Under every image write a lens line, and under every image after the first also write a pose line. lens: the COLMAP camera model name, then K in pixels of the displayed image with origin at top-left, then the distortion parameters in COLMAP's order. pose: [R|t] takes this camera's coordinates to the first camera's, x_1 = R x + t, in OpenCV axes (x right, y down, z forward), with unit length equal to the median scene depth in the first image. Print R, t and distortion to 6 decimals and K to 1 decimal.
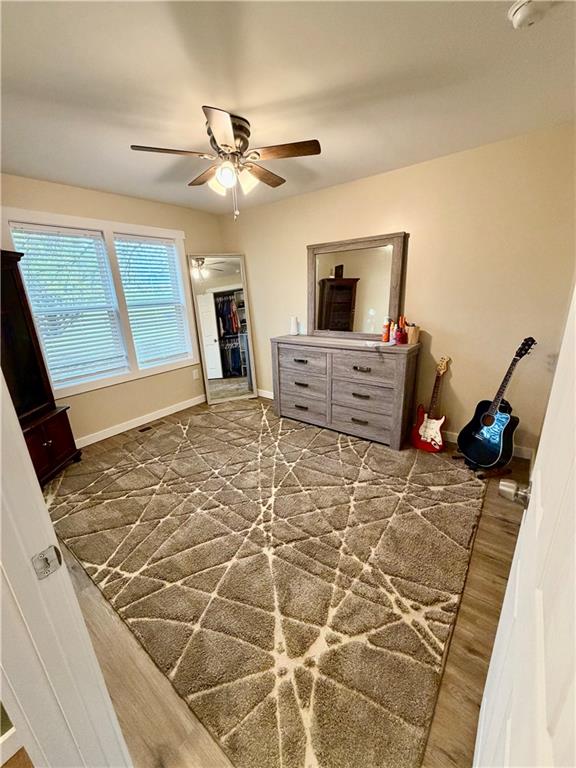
lens RADIAL K [[307.6, 0, 288.0], [0, 307.6, 384.0], [0, 0, 1]] dist [-0.000646, -0.000020]
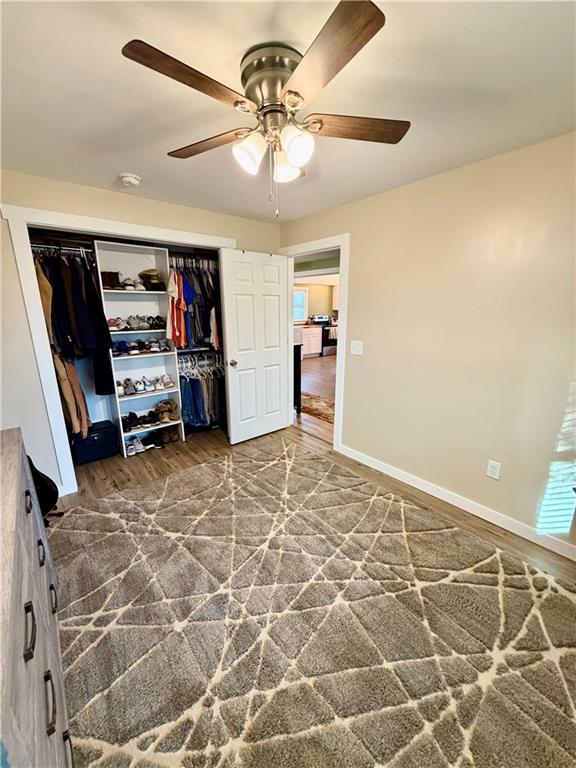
lens RADIAL K [[307.6, 0, 288.0], [0, 307.6, 384.0], [0, 0, 1]] dist [-0.000646, -0.000020]
pose [[-0.974240, -0.010051, 0.225288, -0.461678], [0.108301, 0.855410, 0.506502, -0.728789], [-0.197804, 0.517853, -0.832287, 2.262597]]
